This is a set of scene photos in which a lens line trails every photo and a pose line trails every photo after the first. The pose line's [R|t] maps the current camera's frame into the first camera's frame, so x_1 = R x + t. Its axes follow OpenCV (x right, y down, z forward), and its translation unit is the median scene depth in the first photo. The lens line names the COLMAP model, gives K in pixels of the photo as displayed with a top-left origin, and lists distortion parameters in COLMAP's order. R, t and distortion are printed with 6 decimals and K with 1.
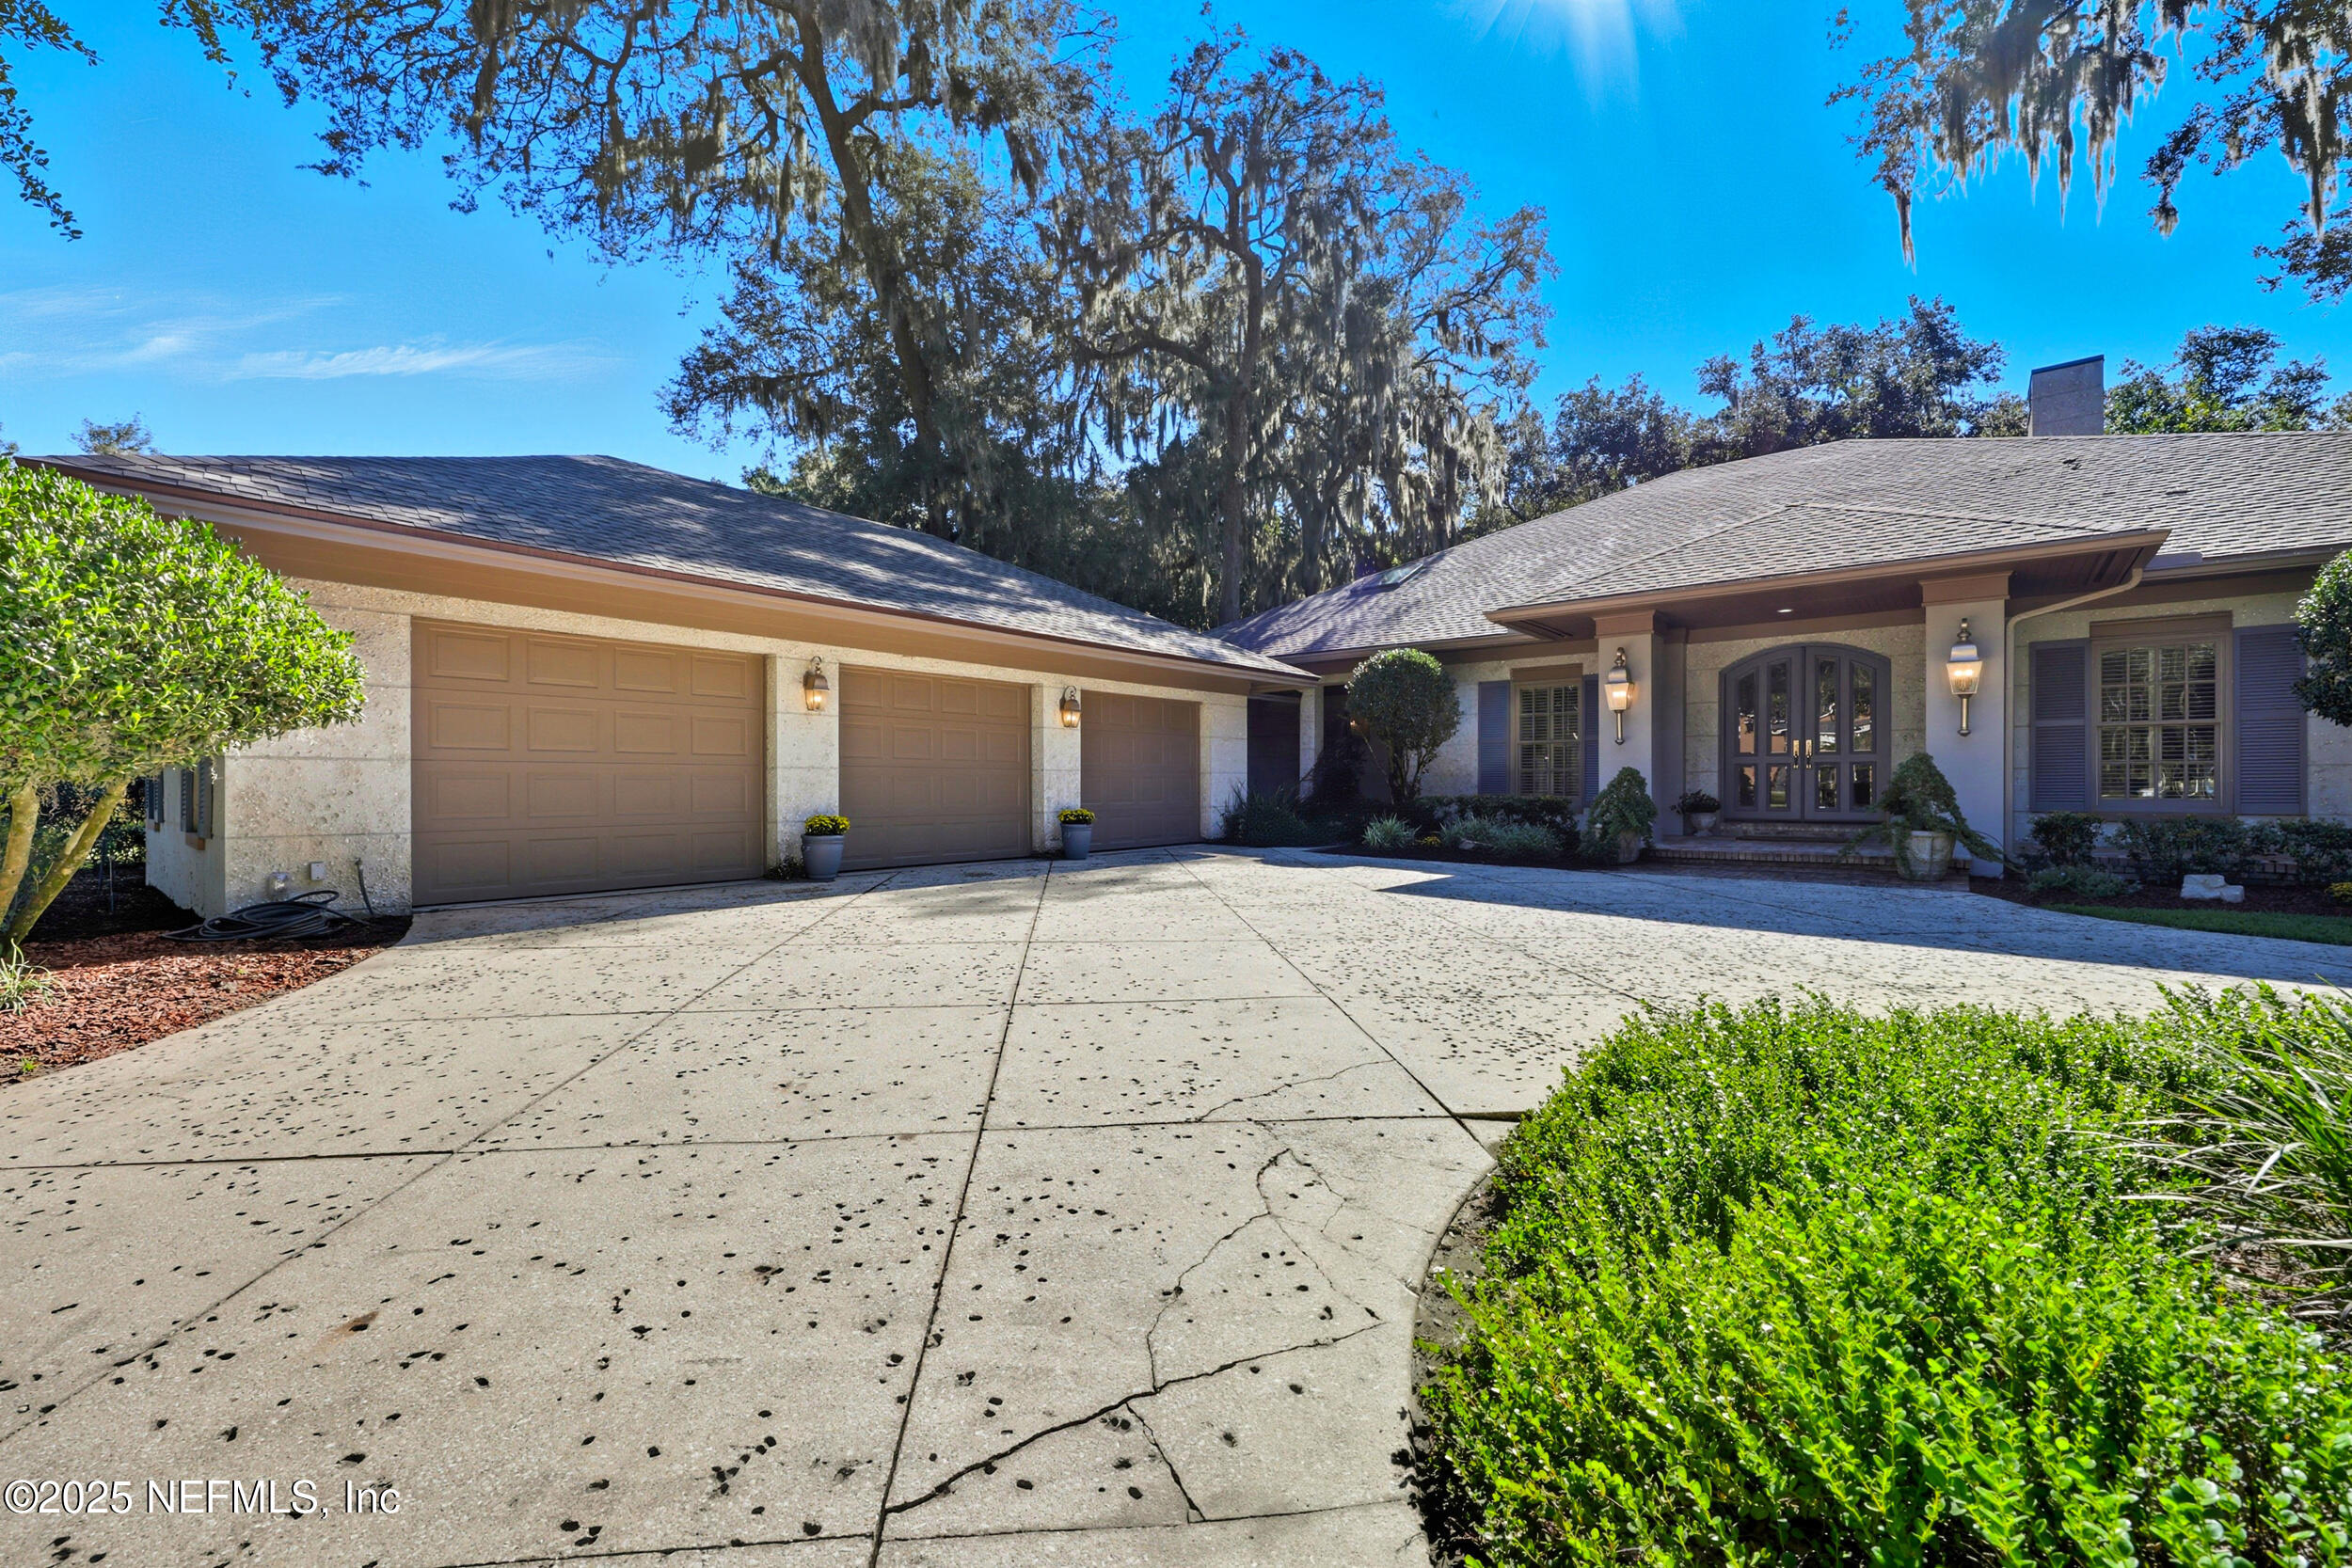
lens RADIAL K [[945.7, 0, 1169.3], [0, 945.7, 787.3], [0, 0, 1]] dist [0.000999, 0.000279]
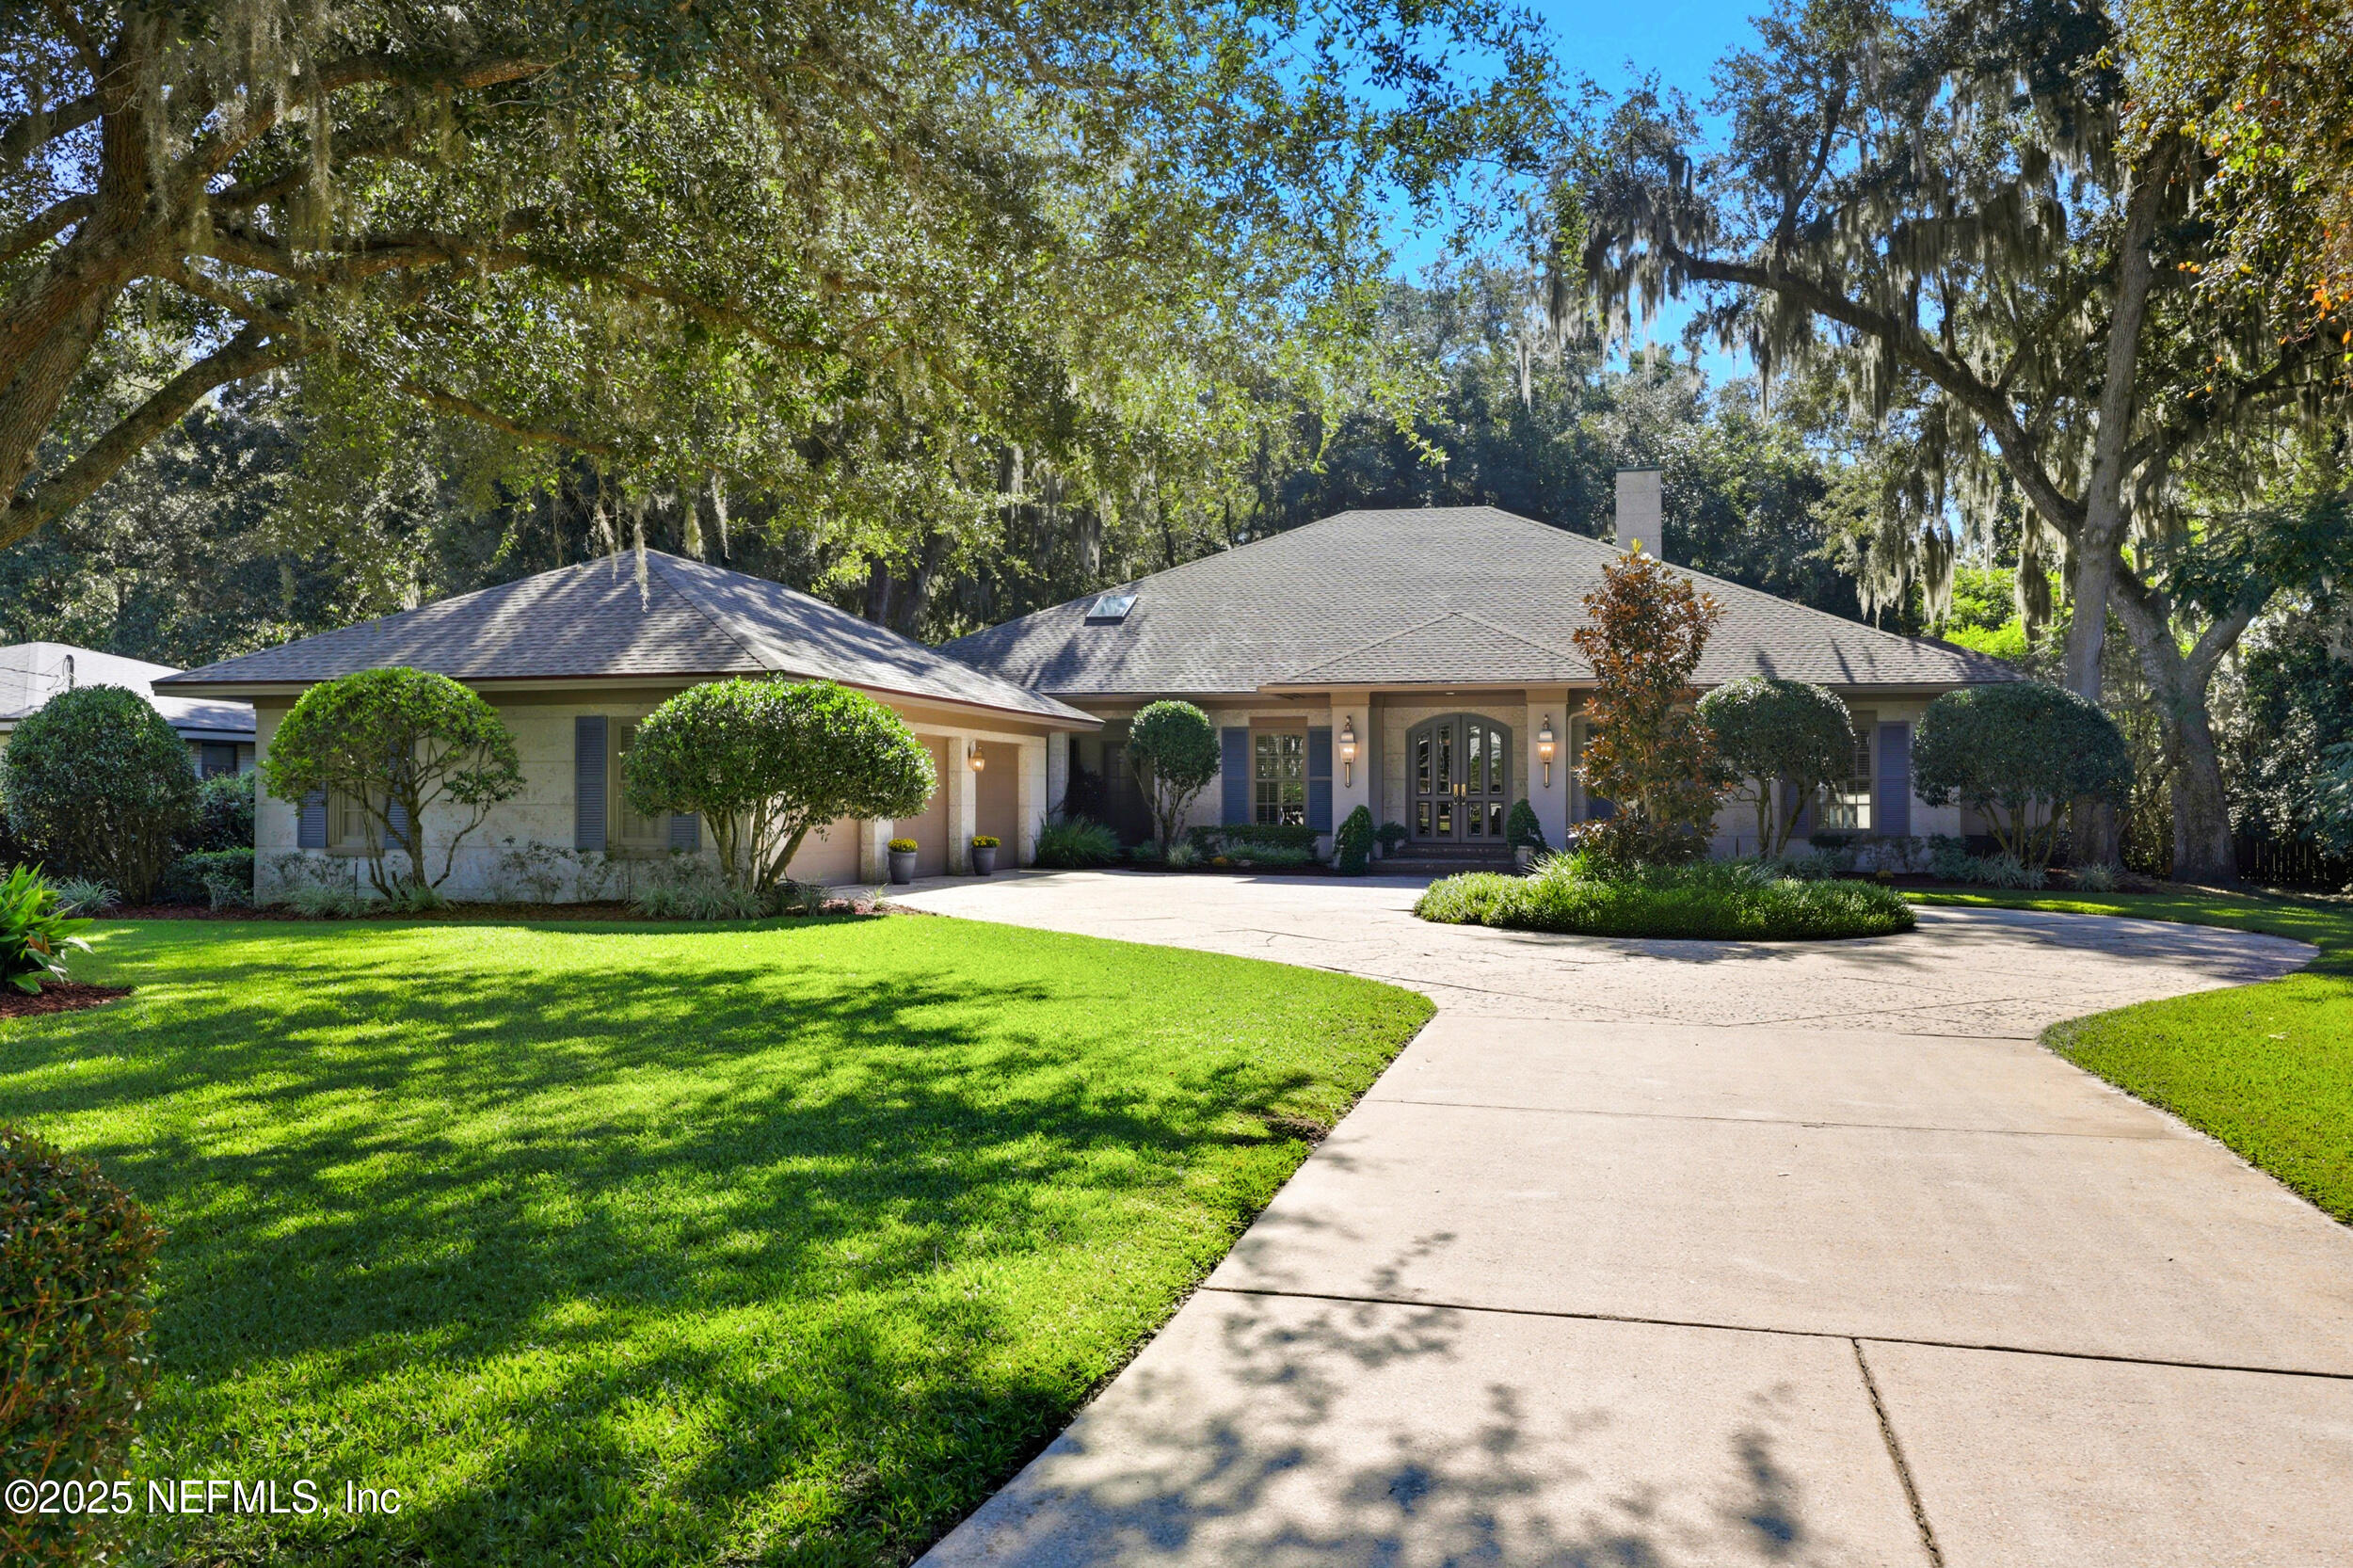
lens RADIAL K [[1835.5, 0, 1179.1], [0, 1835.5, 814.5], [0, 0, 1]] dist [-0.001762, 0.001355]
pose [[0.898342, 0.001966, 0.439292, -0.691040], [-0.001750, 0.999998, -0.000897, -0.002971], [-0.439293, 0.000037, 0.898344, -0.968226]]
